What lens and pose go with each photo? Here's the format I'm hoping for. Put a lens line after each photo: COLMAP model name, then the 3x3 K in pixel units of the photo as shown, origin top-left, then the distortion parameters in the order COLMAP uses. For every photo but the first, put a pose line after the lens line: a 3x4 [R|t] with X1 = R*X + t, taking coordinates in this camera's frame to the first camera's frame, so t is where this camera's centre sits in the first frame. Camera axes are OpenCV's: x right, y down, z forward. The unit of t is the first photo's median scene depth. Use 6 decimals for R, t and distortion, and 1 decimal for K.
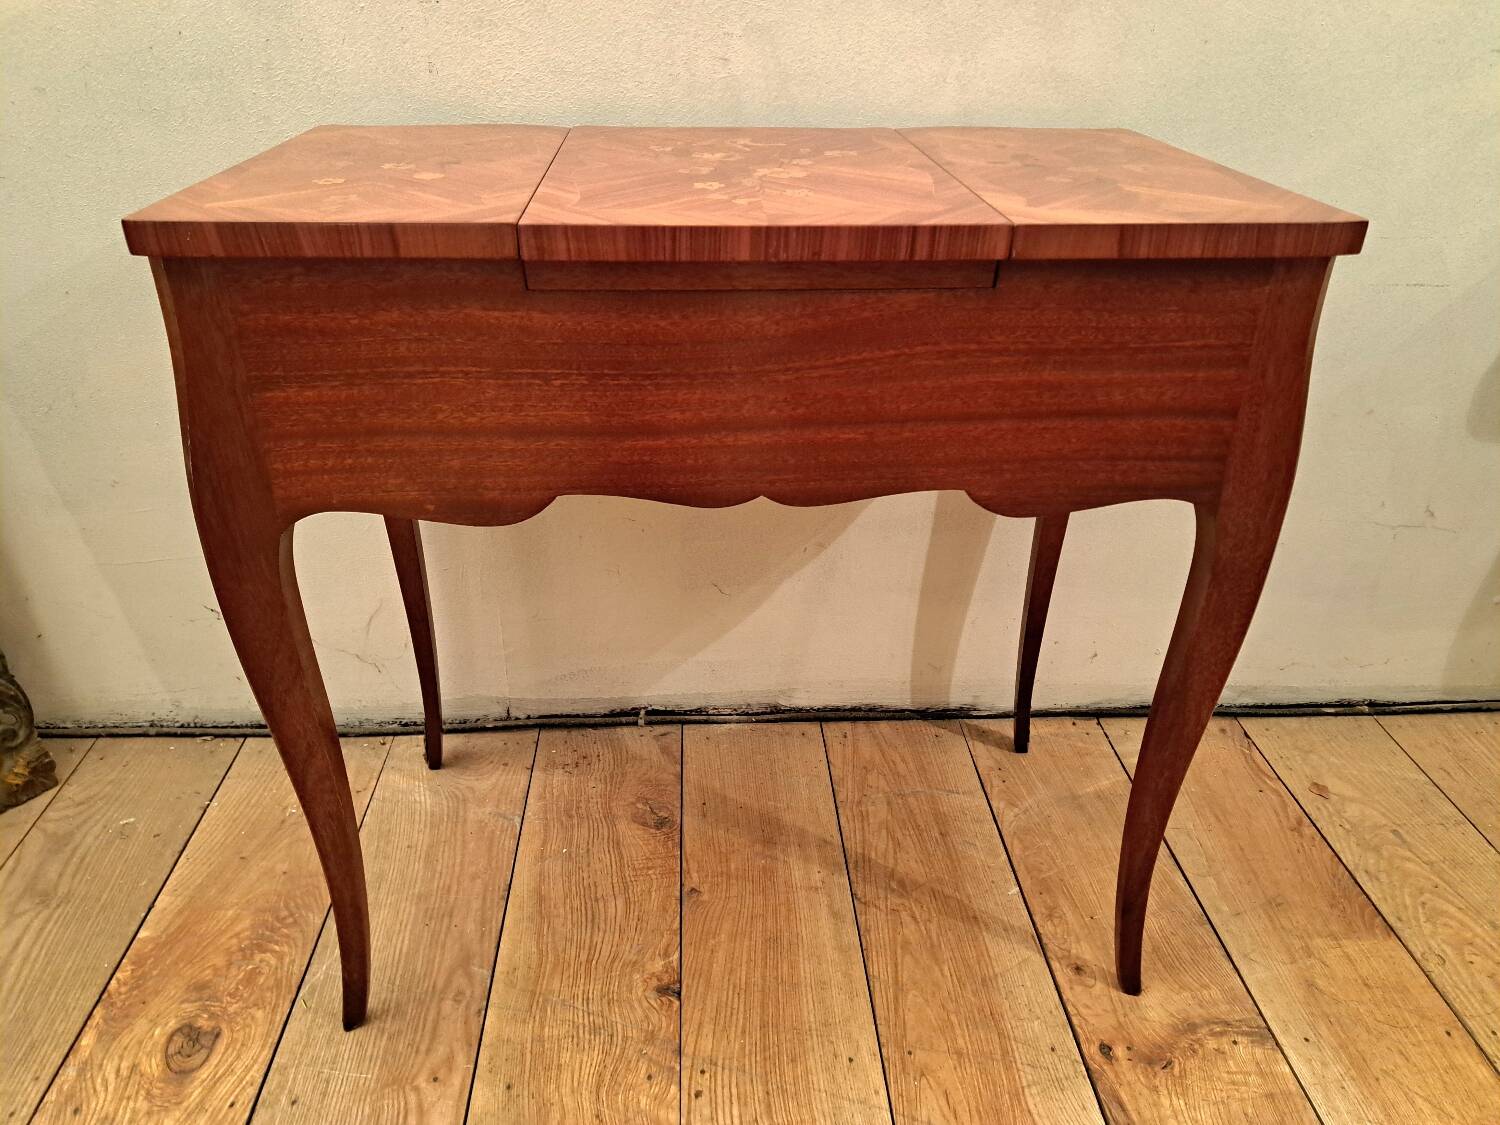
lens RADIAL K [[1078.3, 0, 758.2], [0, 1078.3, 554.2], [0, 0, 1]] dist [0.051026, -0.050681]
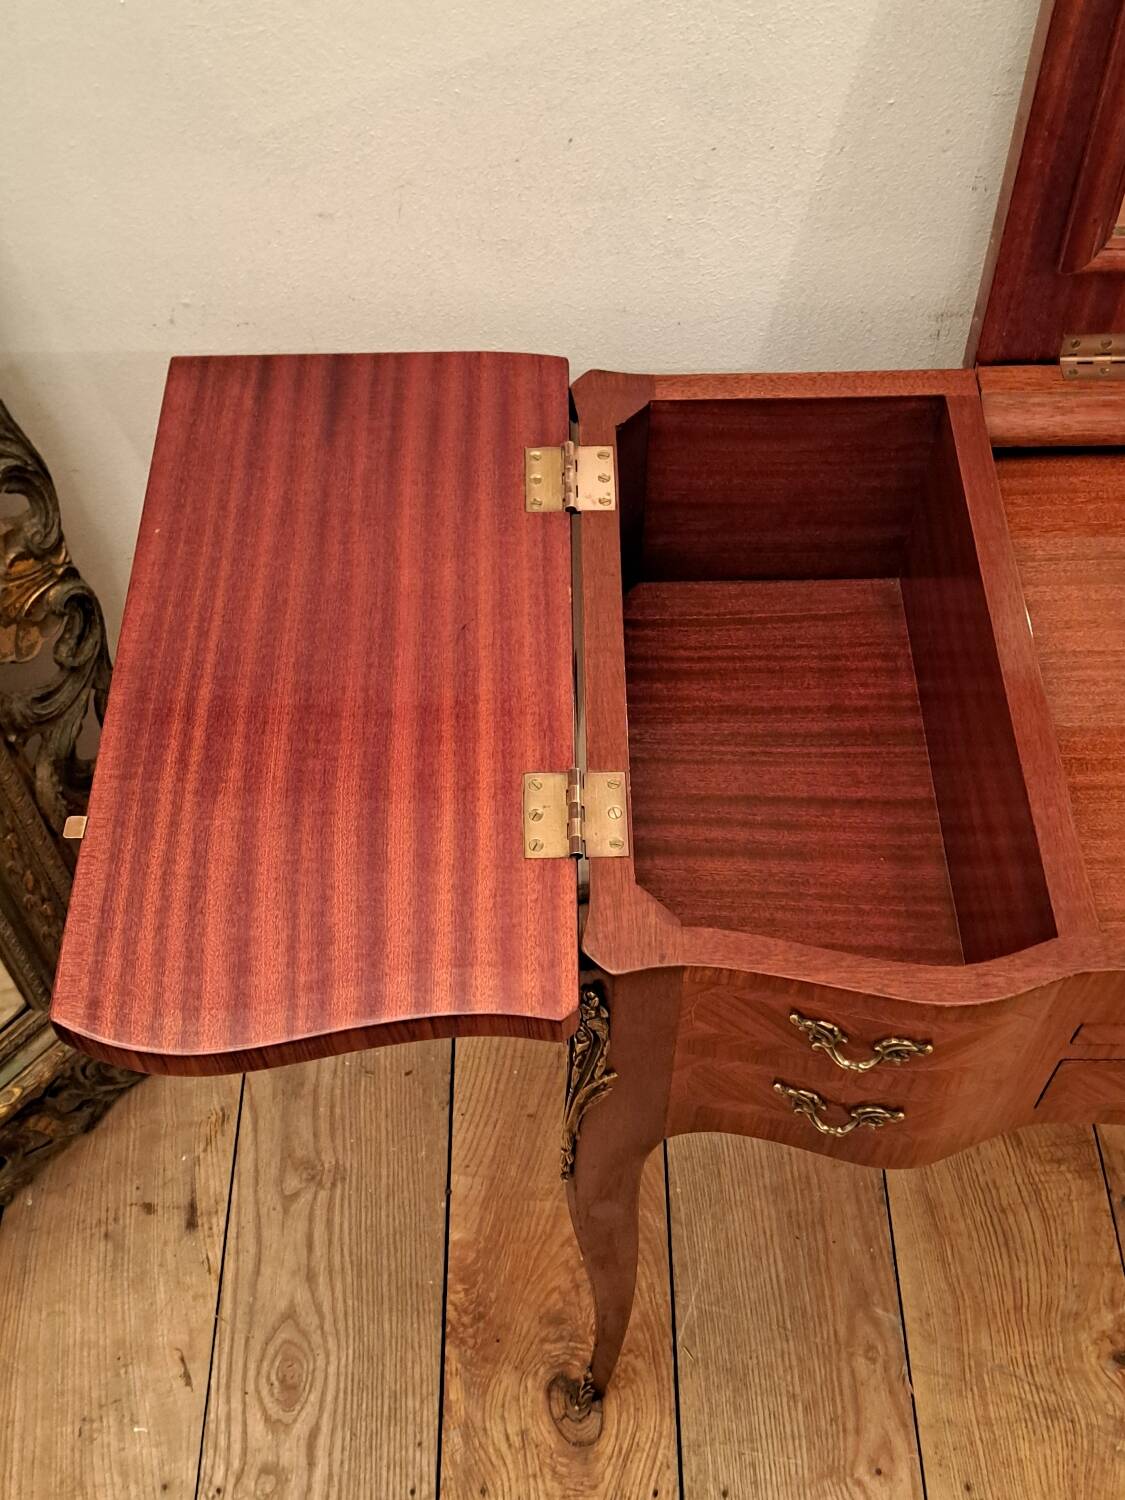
lens RADIAL K [[1678.2, 0, 535.0], [0, 1678.2, 750.6], [0, 0, 1]] dist [0.118917, -0.200281]
pose [[0.997668, 0.034425, -0.058936, -0.458791], [-0.004817, 0.896848, 0.442312, -0.558846], [0.068083, -0.440997, 0.894923, 0.030983]]
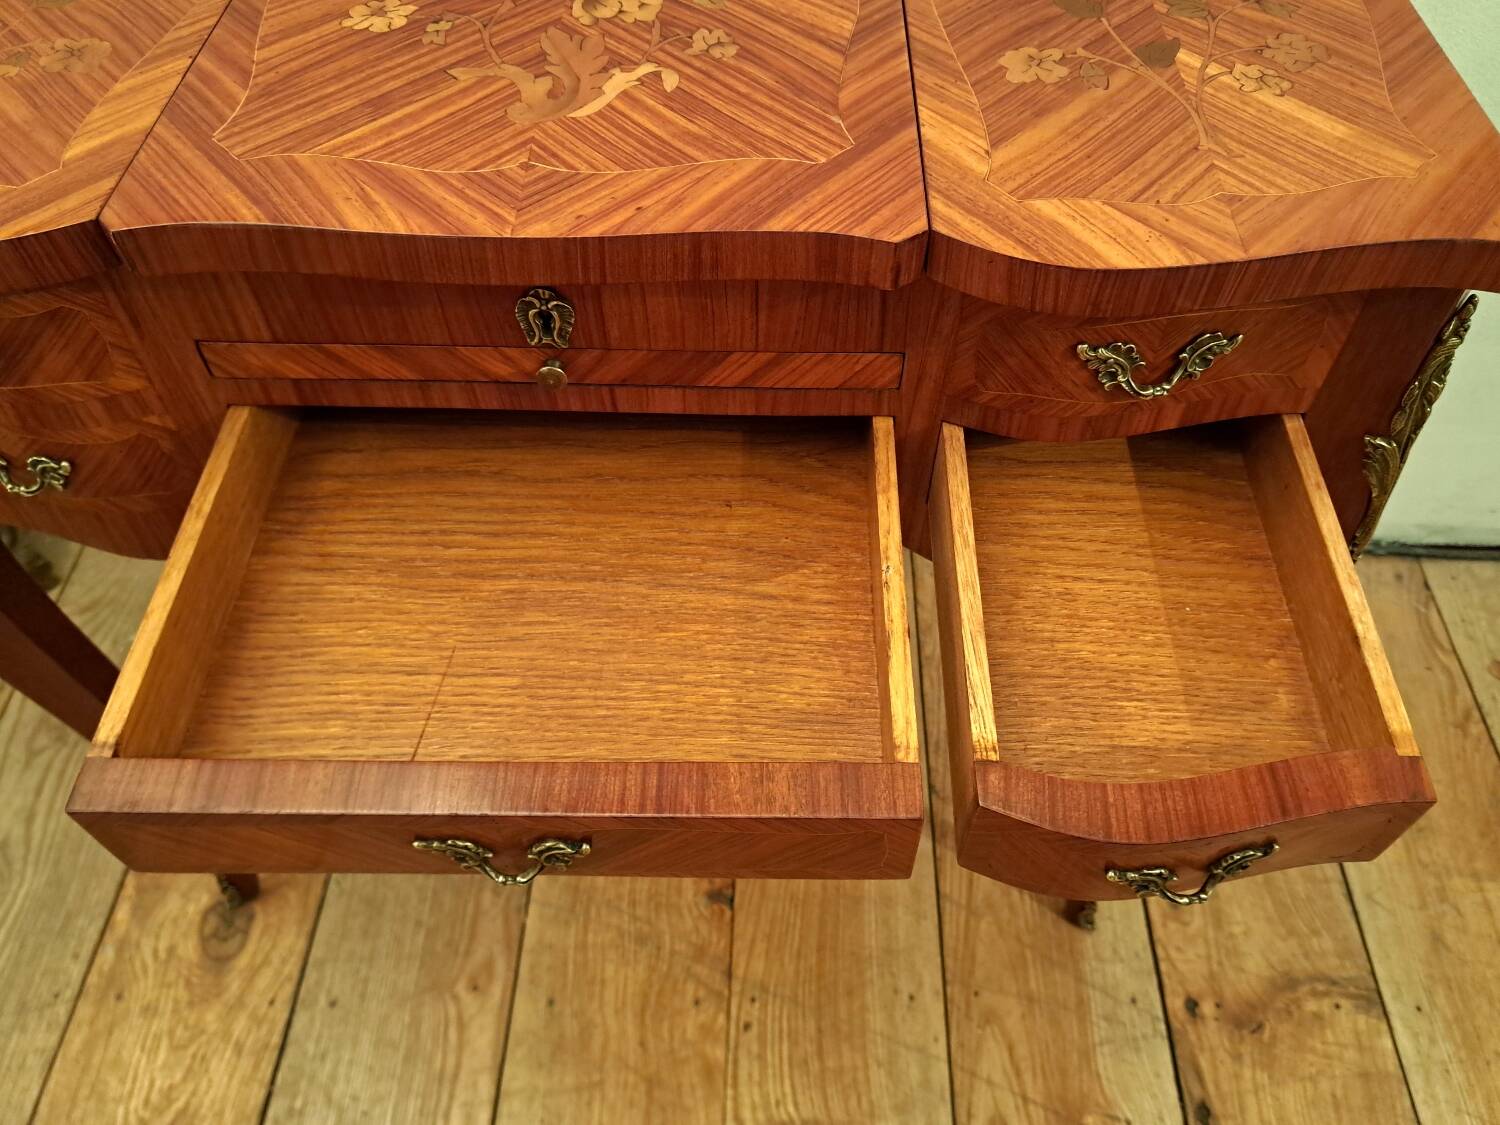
lens RADIAL K [[1139.1, 0, 768.2], [0, 1139.1, 563.2], [0, 0, 1]] dist [0.032161, -0.041756]
pose [[0.996551, 0.058295, -0.059064, -0.001244], [-0.029578, 0.914484, 0.403540, -0.248988], [0.077537, -0.400401, 0.913054, 0.226379]]
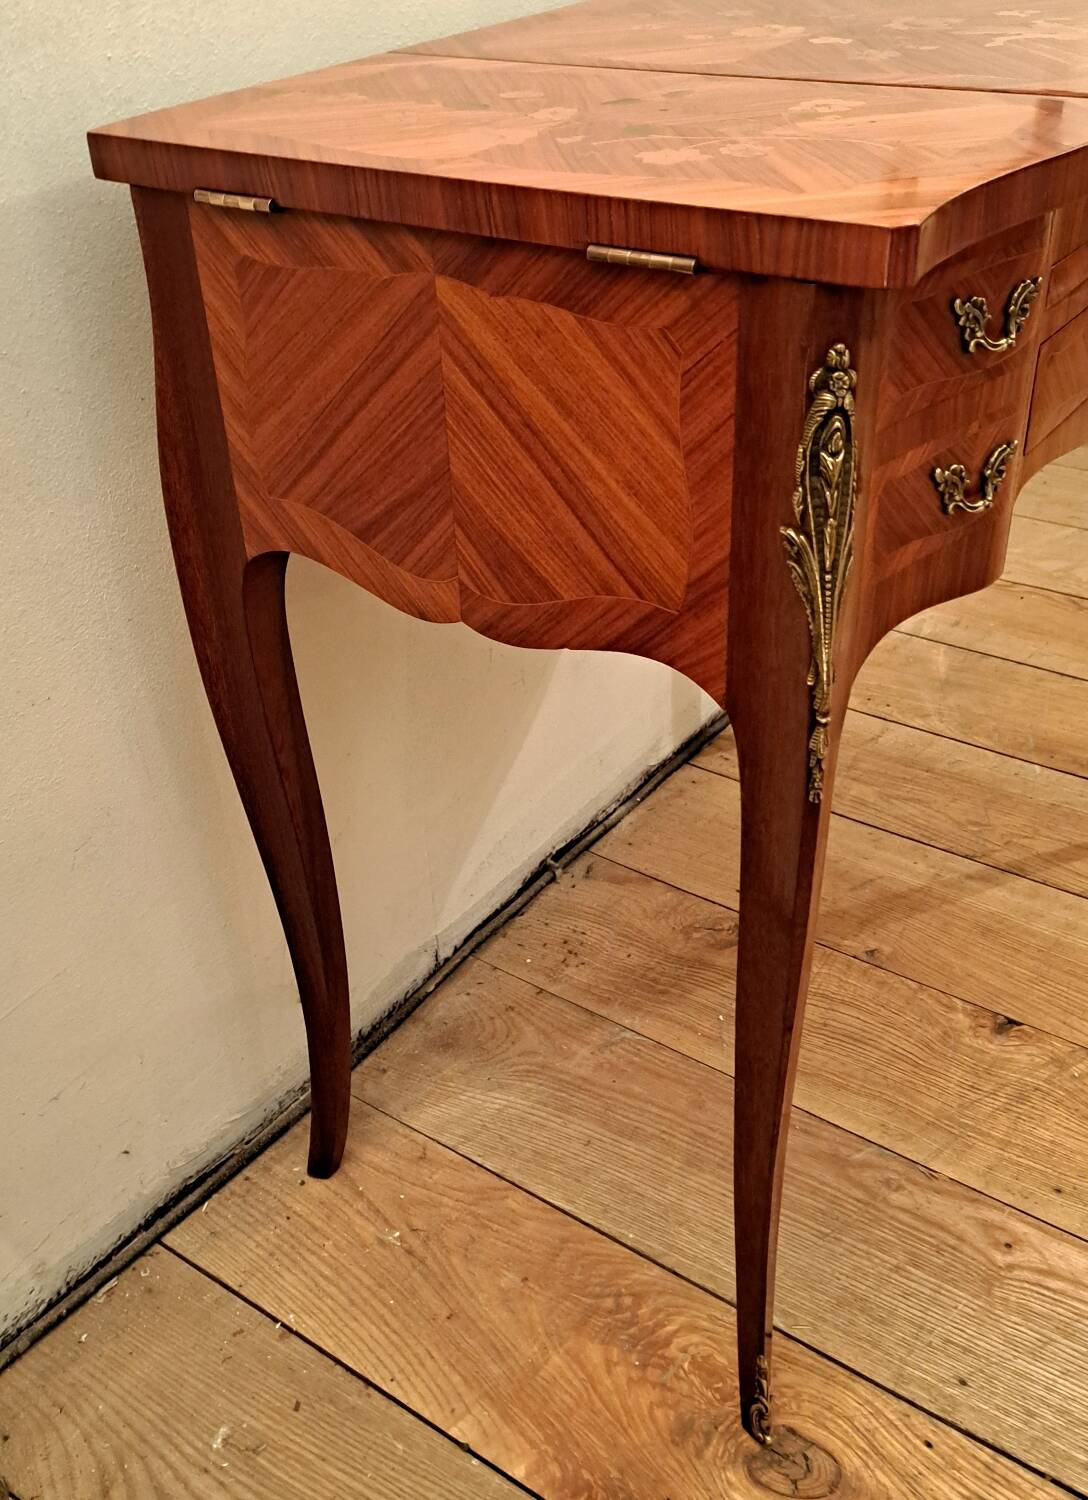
lens RADIAL K [[1518.1, 0, 513.5], [0, 1518.1, 763.7], [0, 0, 1]] dist [0.098944, -0.138439]
pose [[0.639333, -0.464159, 0.613033, -0.942423], [0.418522, 0.878872, 0.228962, -0.201670], [-0.645052, 0.110185, 0.756152, 0.324008]]
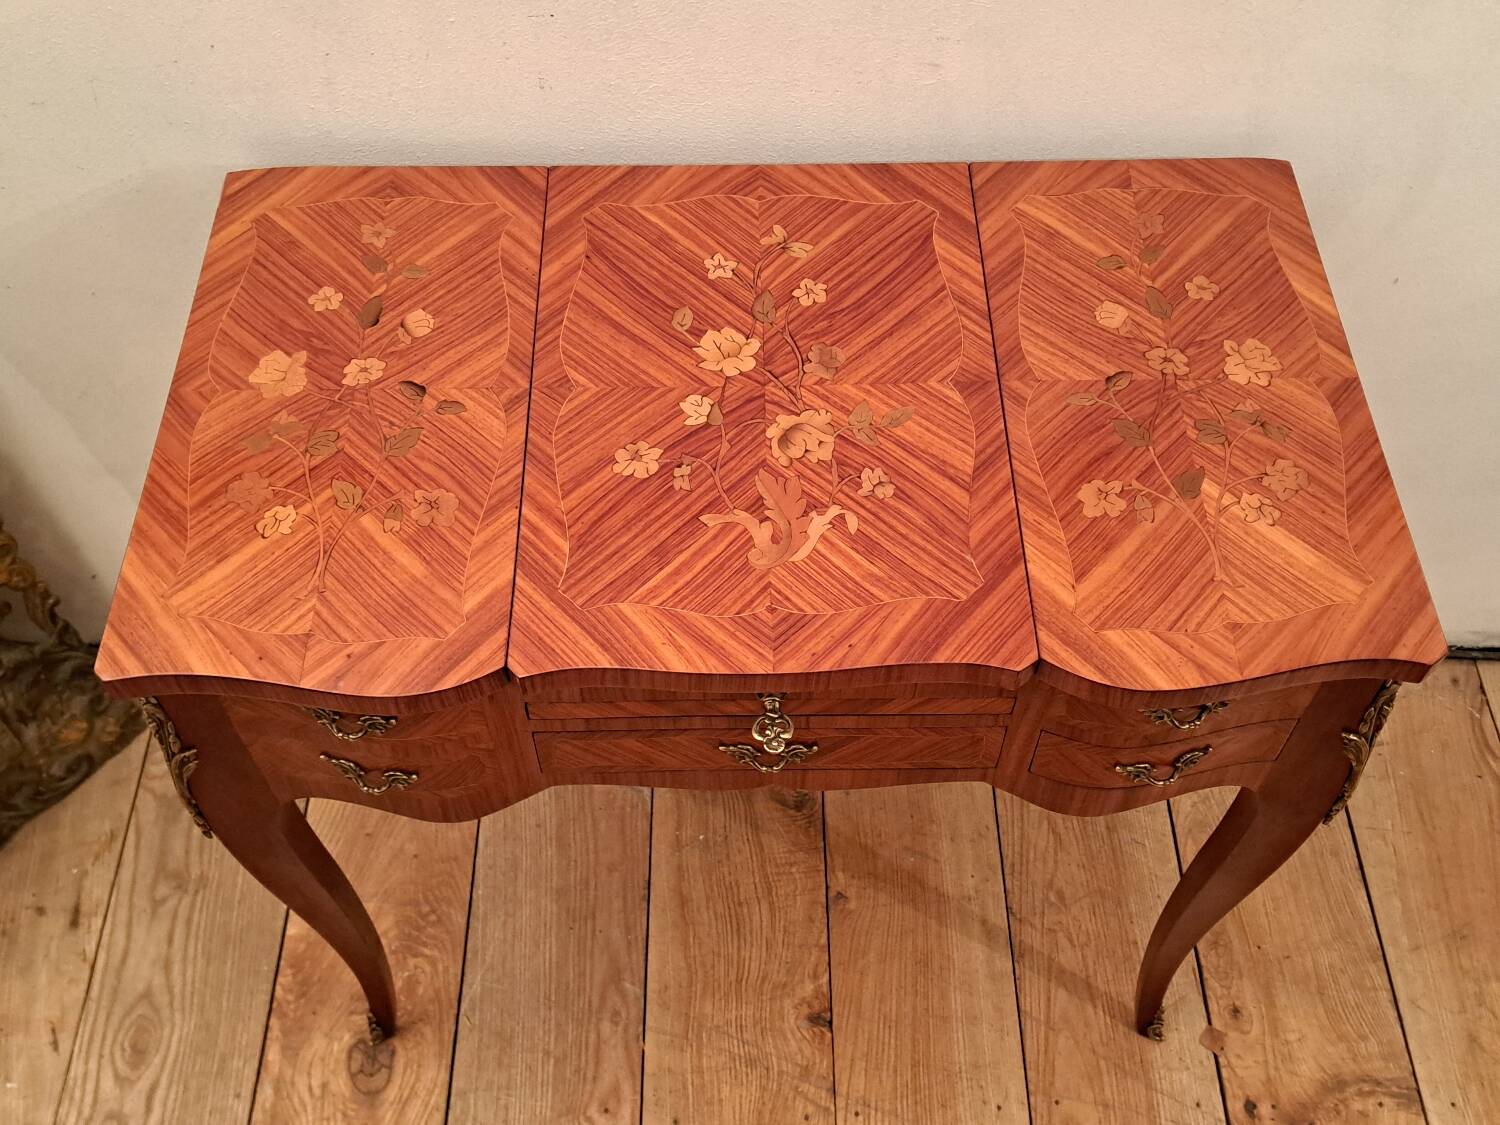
lens RADIAL K [[1514.1, 0, 752.1], [0, 1514.1, 560.7], [0, 0, 1]] dist [0.106593, -0.169405]
pose [[0.998477, 0.032965, -0.044238, -0.095635], [-0.009597, 0.893412, 0.449135, -0.610226], [0.054328, -0.448026, 0.892368, -0.079184]]
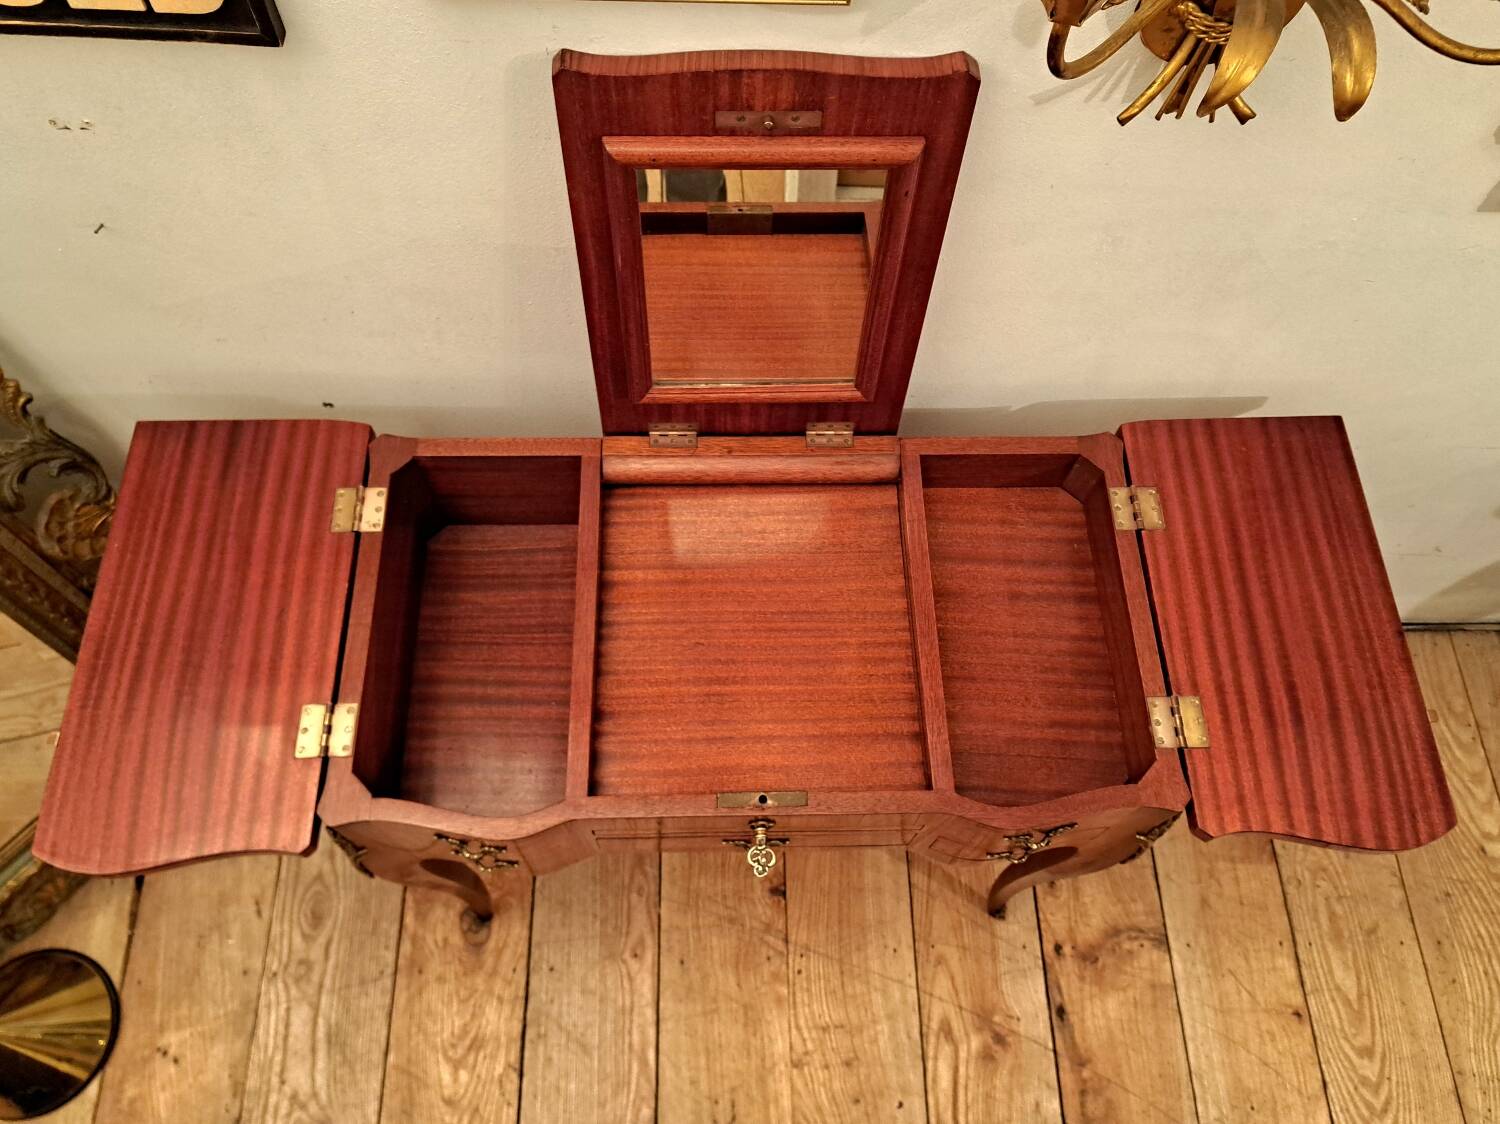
lens RADIAL K [[1109.9, 0, 757.6], [0, 1109.9, 552.0], [0, 0, 1]] dist [0.101102, -0.172900]
pose [[0.999003, 0.044364, 0.005077, -0.137588], [-0.038619, 0.801308, 0.597005, -0.894986], [0.022417, -0.596605, 0.802222, 0.030948]]
